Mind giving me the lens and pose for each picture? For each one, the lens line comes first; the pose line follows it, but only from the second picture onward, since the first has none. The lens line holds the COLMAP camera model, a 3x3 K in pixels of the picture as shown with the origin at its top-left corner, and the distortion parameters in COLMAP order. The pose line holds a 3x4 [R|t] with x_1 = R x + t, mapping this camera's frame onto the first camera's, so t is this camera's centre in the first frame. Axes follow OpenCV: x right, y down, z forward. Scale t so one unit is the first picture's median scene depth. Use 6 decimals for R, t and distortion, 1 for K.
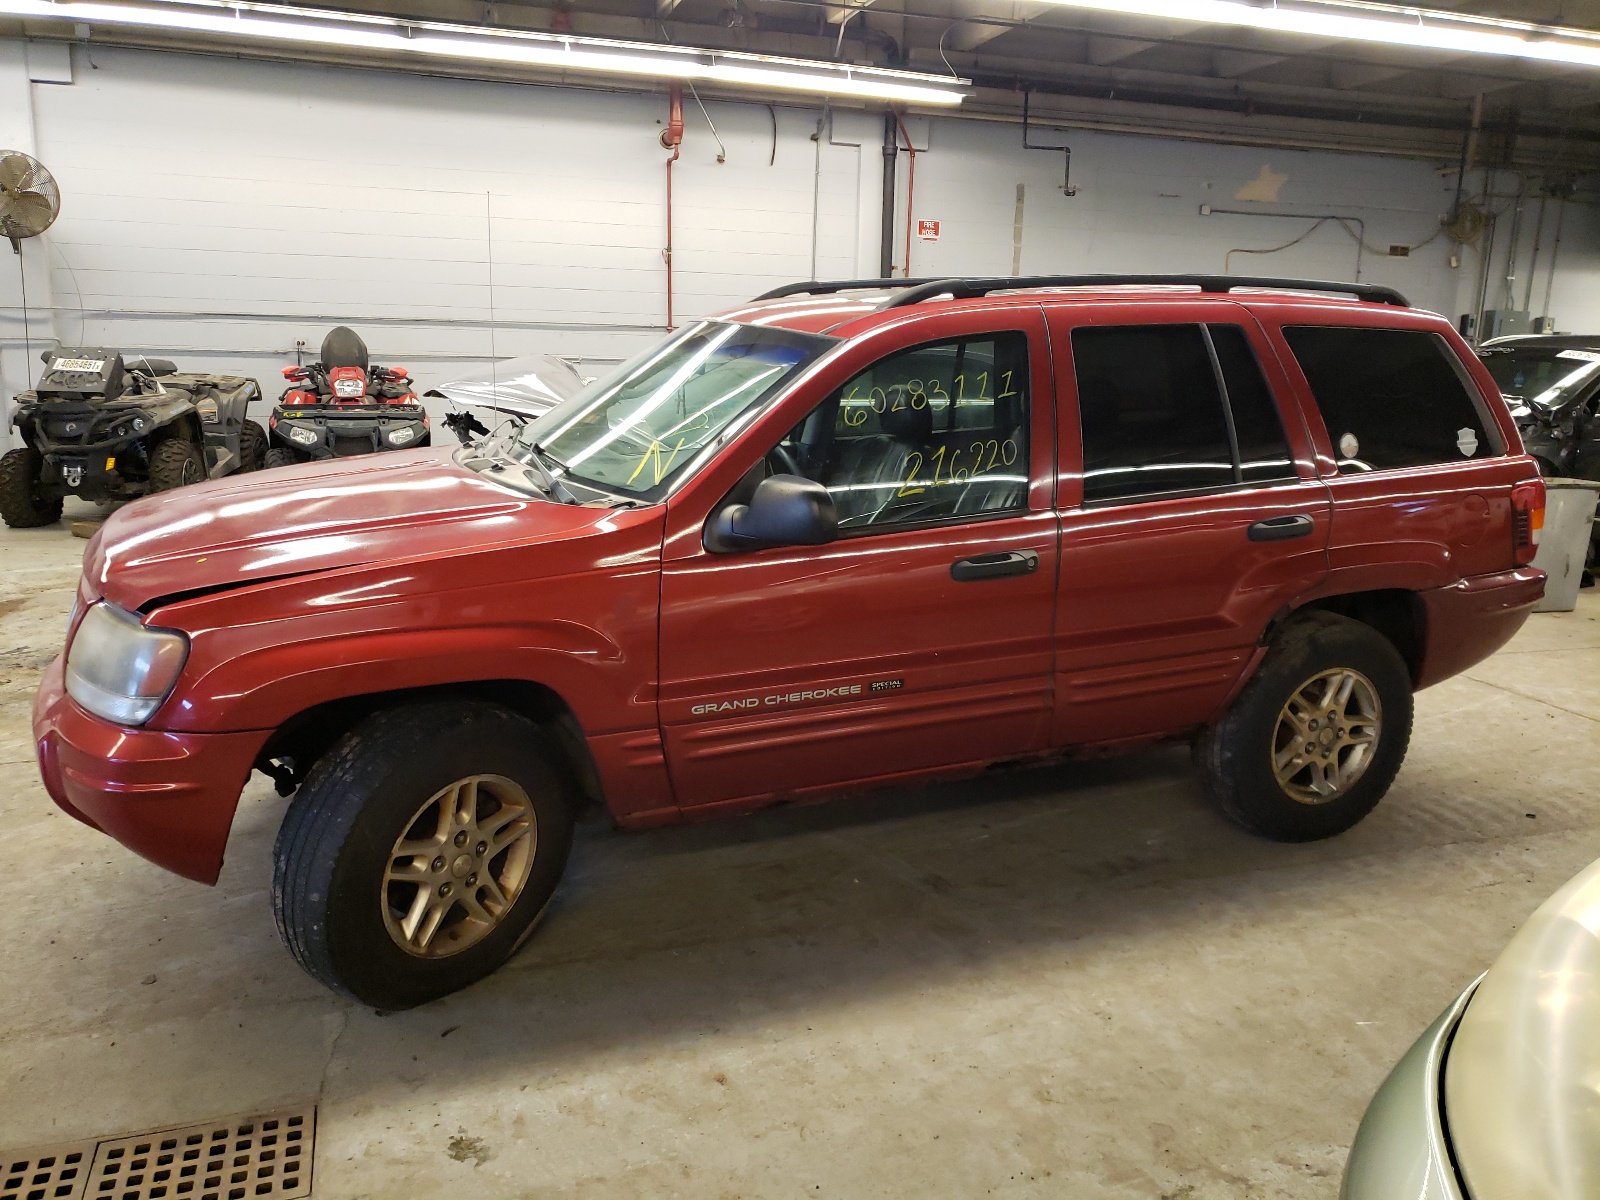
lens RADIAL K [[1283.8, 0, 826.1], [0, 1283.8, 596.3], [0, 0, 1]] dist [-0.005150, 0.055562]
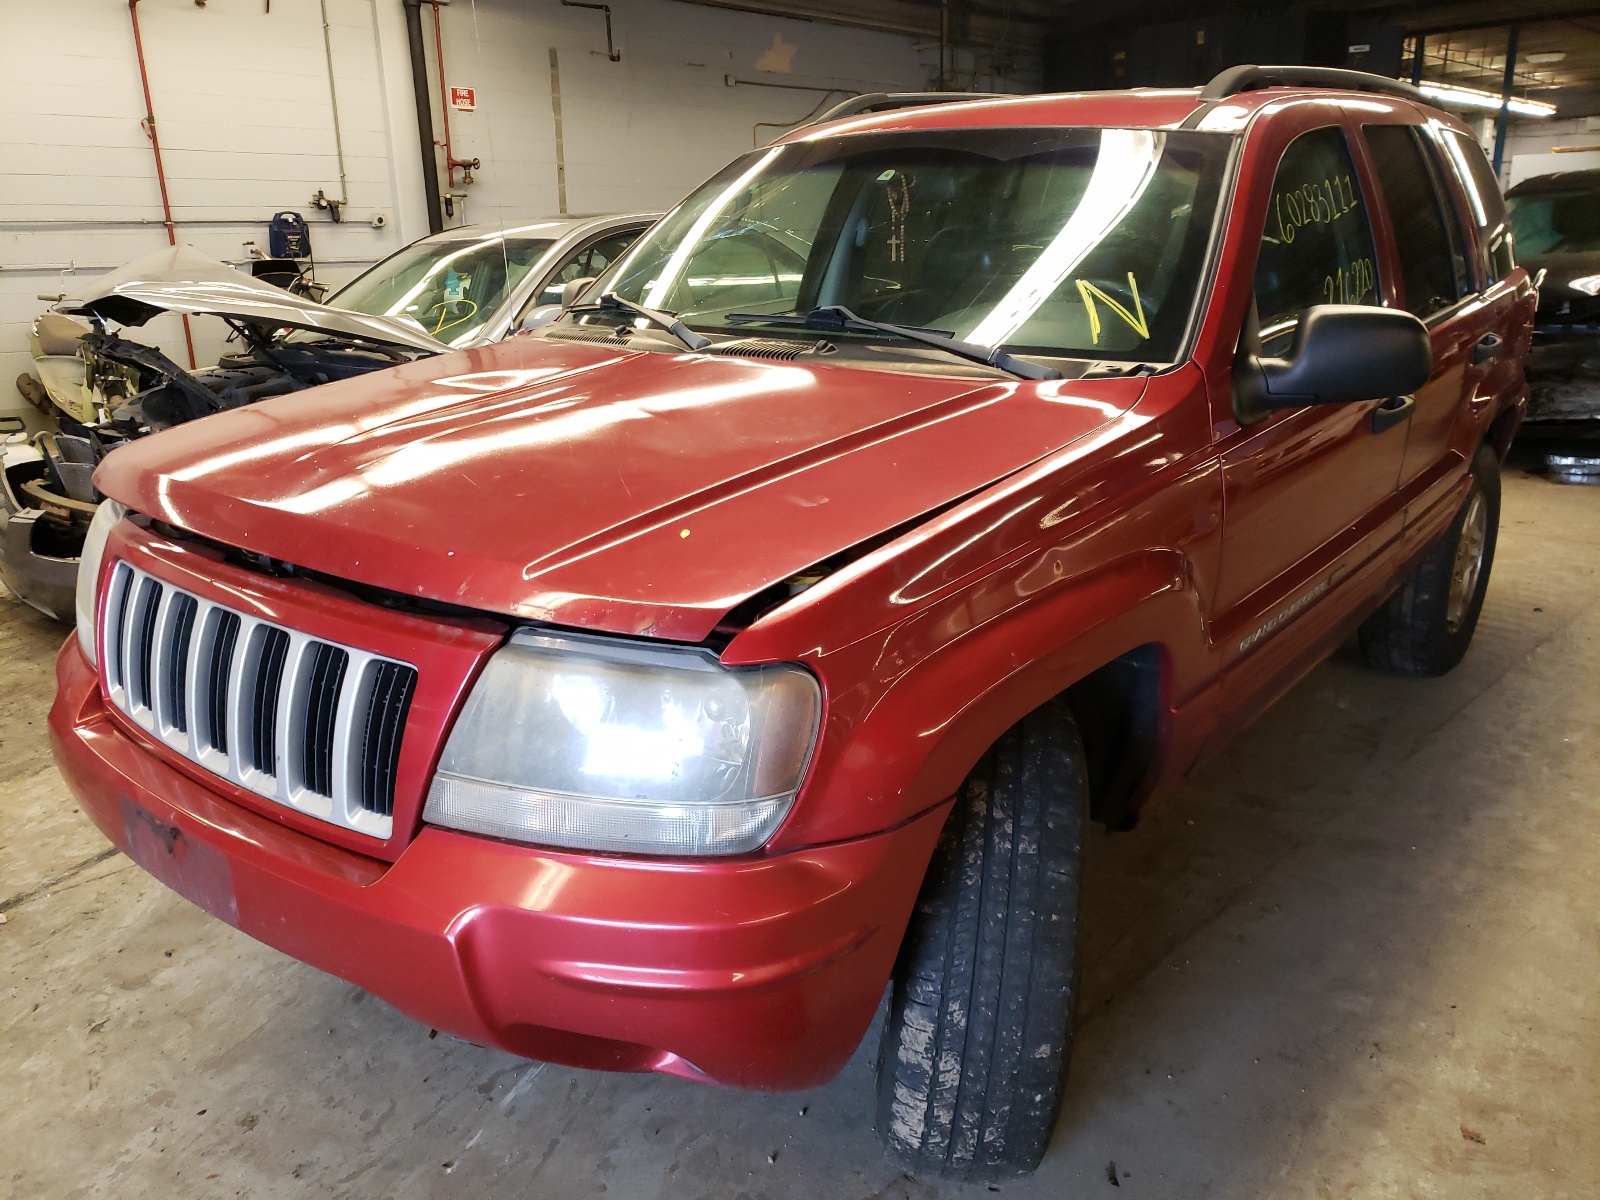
lens RADIAL K [[1283.8, 0, 826.1], [0, 1283.8, 596.3], [0, 0, 1]] dist [-0.005150, 0.055562]
pose [[0.884617, -0.169294, 0.434503, -0.138763], [0.137275, 0.985025, 0.104311, -0.010505], [-0.445655, -0.032629, 0.894610, 0.099357]]
